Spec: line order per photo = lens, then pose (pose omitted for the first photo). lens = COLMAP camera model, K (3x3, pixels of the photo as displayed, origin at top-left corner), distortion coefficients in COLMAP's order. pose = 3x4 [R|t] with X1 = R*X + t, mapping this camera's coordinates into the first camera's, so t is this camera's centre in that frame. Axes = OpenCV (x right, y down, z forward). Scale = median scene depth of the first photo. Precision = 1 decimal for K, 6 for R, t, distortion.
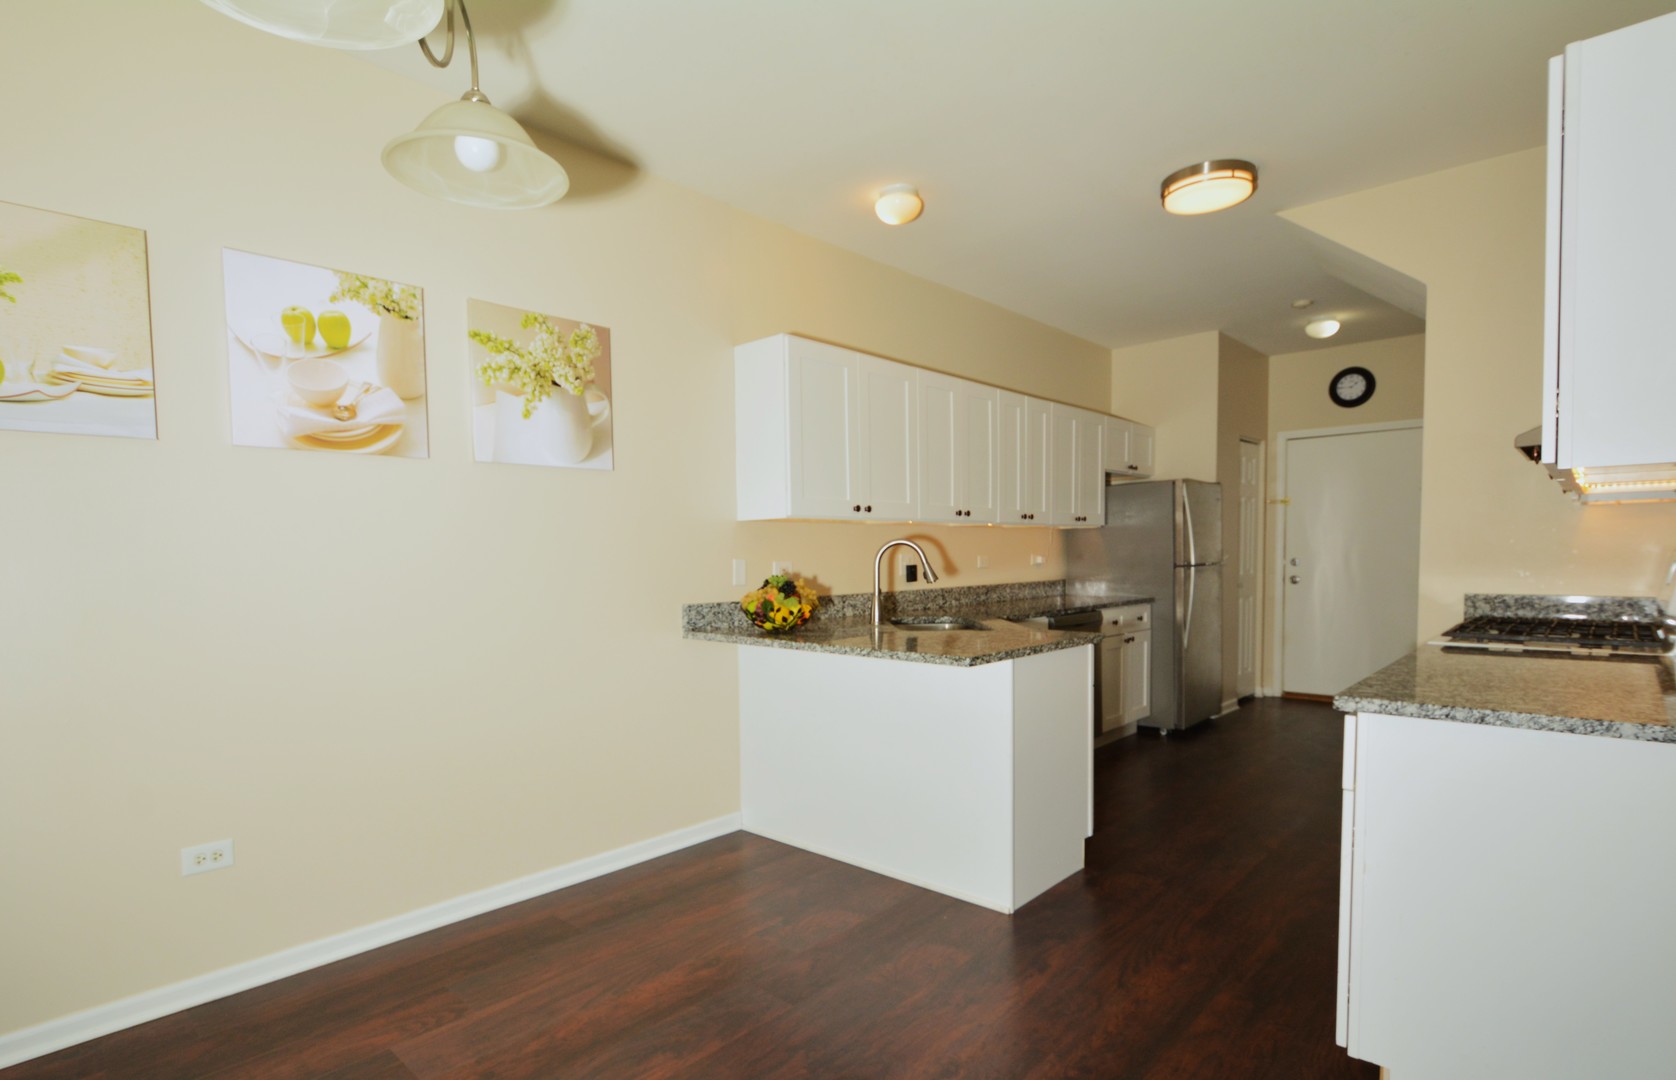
lens RADIAL K [[834.2, 0, 790.4], [0, 834.2, 604.1], [0, 0, 1]] dist [-0.003744, -0.005919]
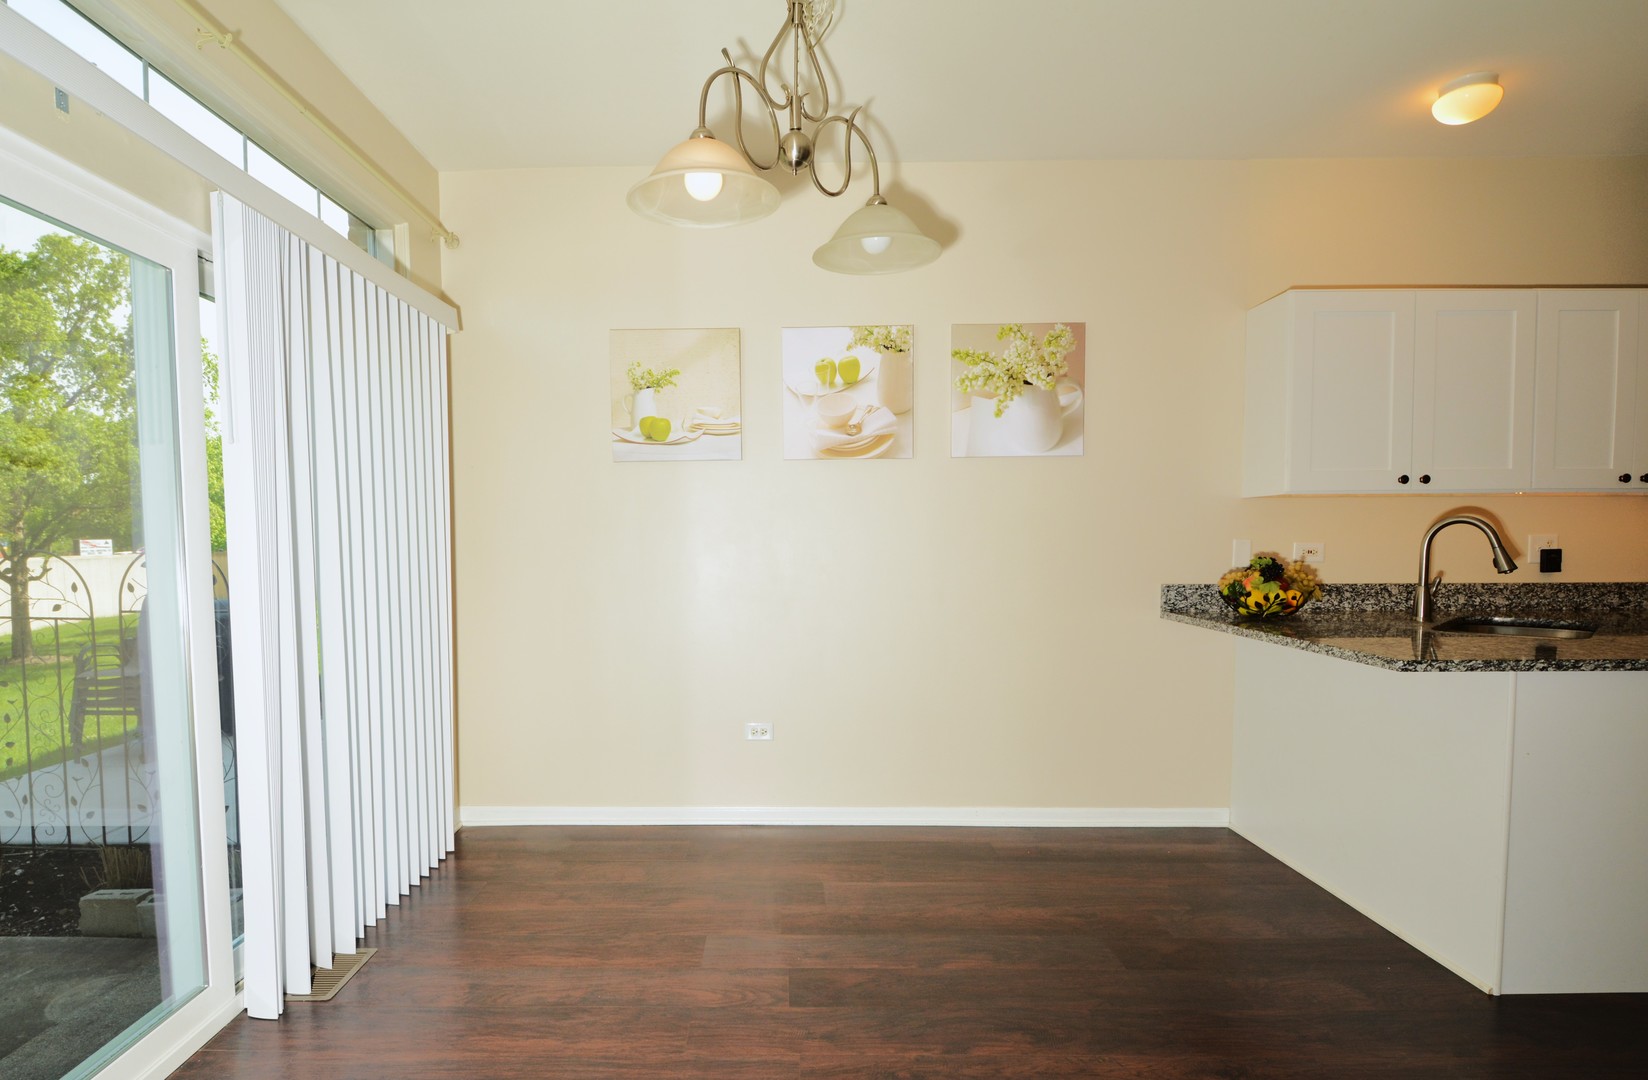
lens RADIAL K [[861.6, 0, 766.9], [0, 861.6, 592.8], [0, 0, 1]] dist [-0.007497, -0.004615]
pose [[0.674342, 0.055990, -0.736293, 0.299261], [-0.045361, 0.998379, 0.034376, -0.003214], [0.737025, 0.010218, 0.675789, -0.040525]]
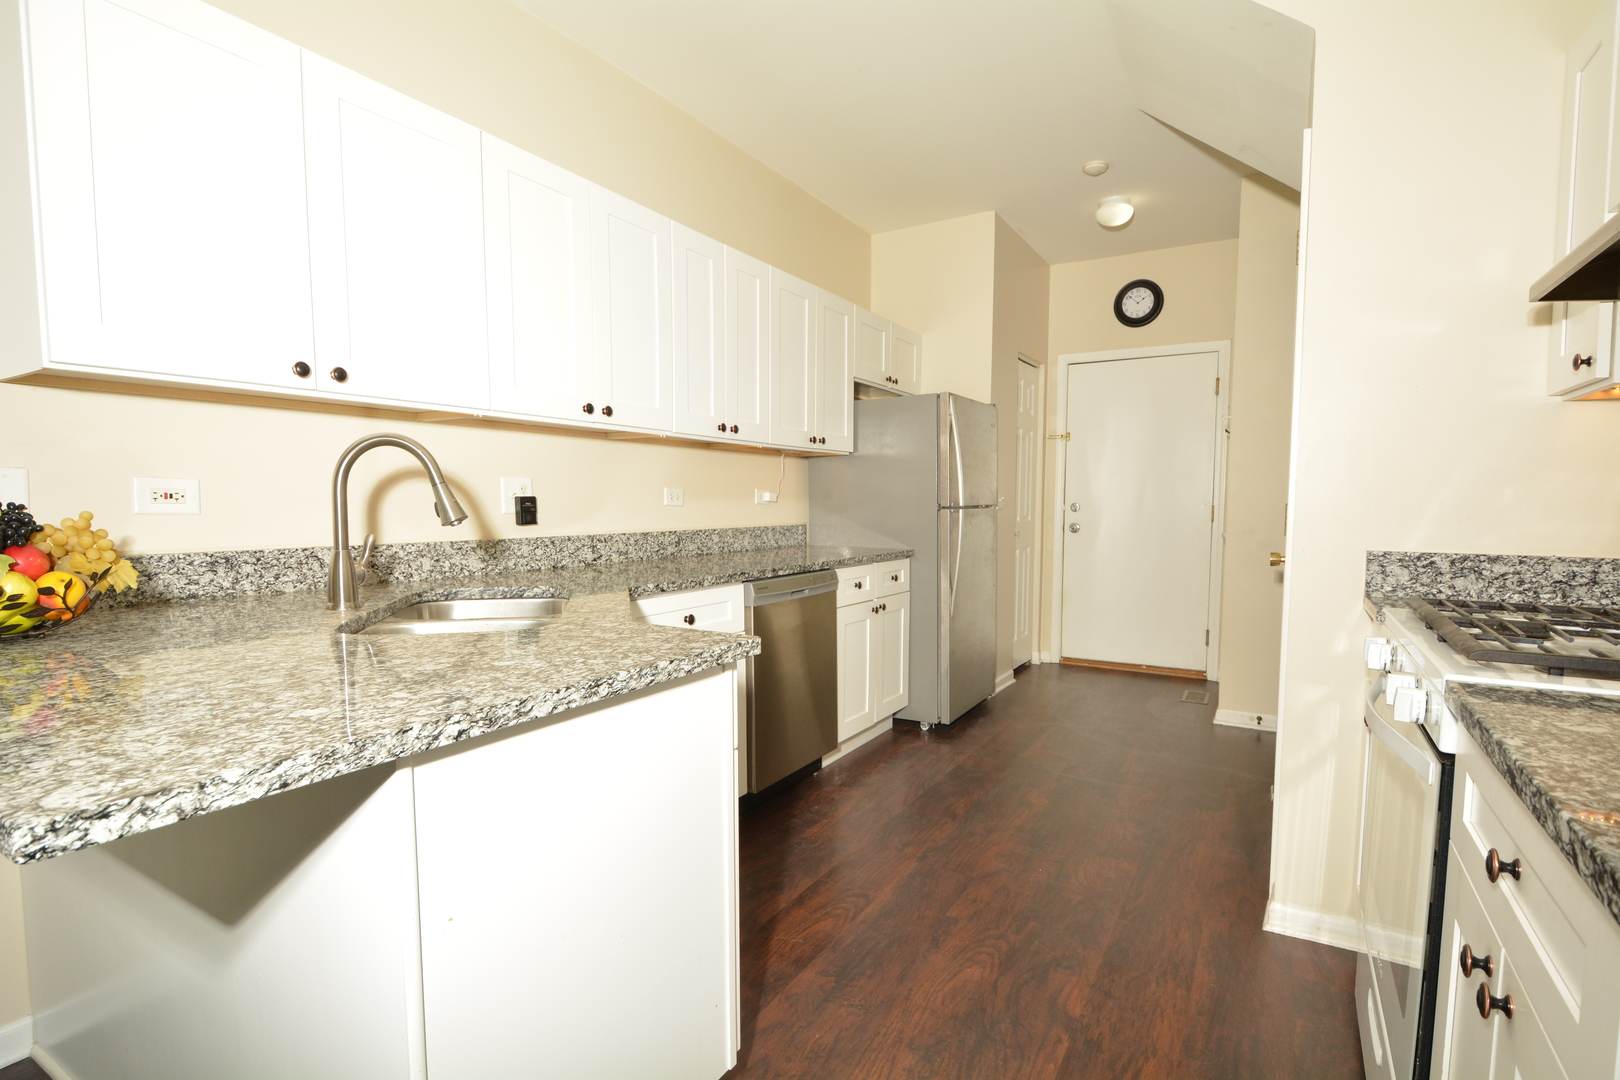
lens RADIAL K [[758.6, 0, 810.0], [0, 758.6, 561.4], [0, 0, 1]] dist [-0.004700, -0.004843]
pose [[0.972680, -0.000904, 0.232148, 0.276786], [-0.002957, 0.999863, 0.016285, -0.011944], [-0.232130, -0.016527, 0.972544, 0.528266]]
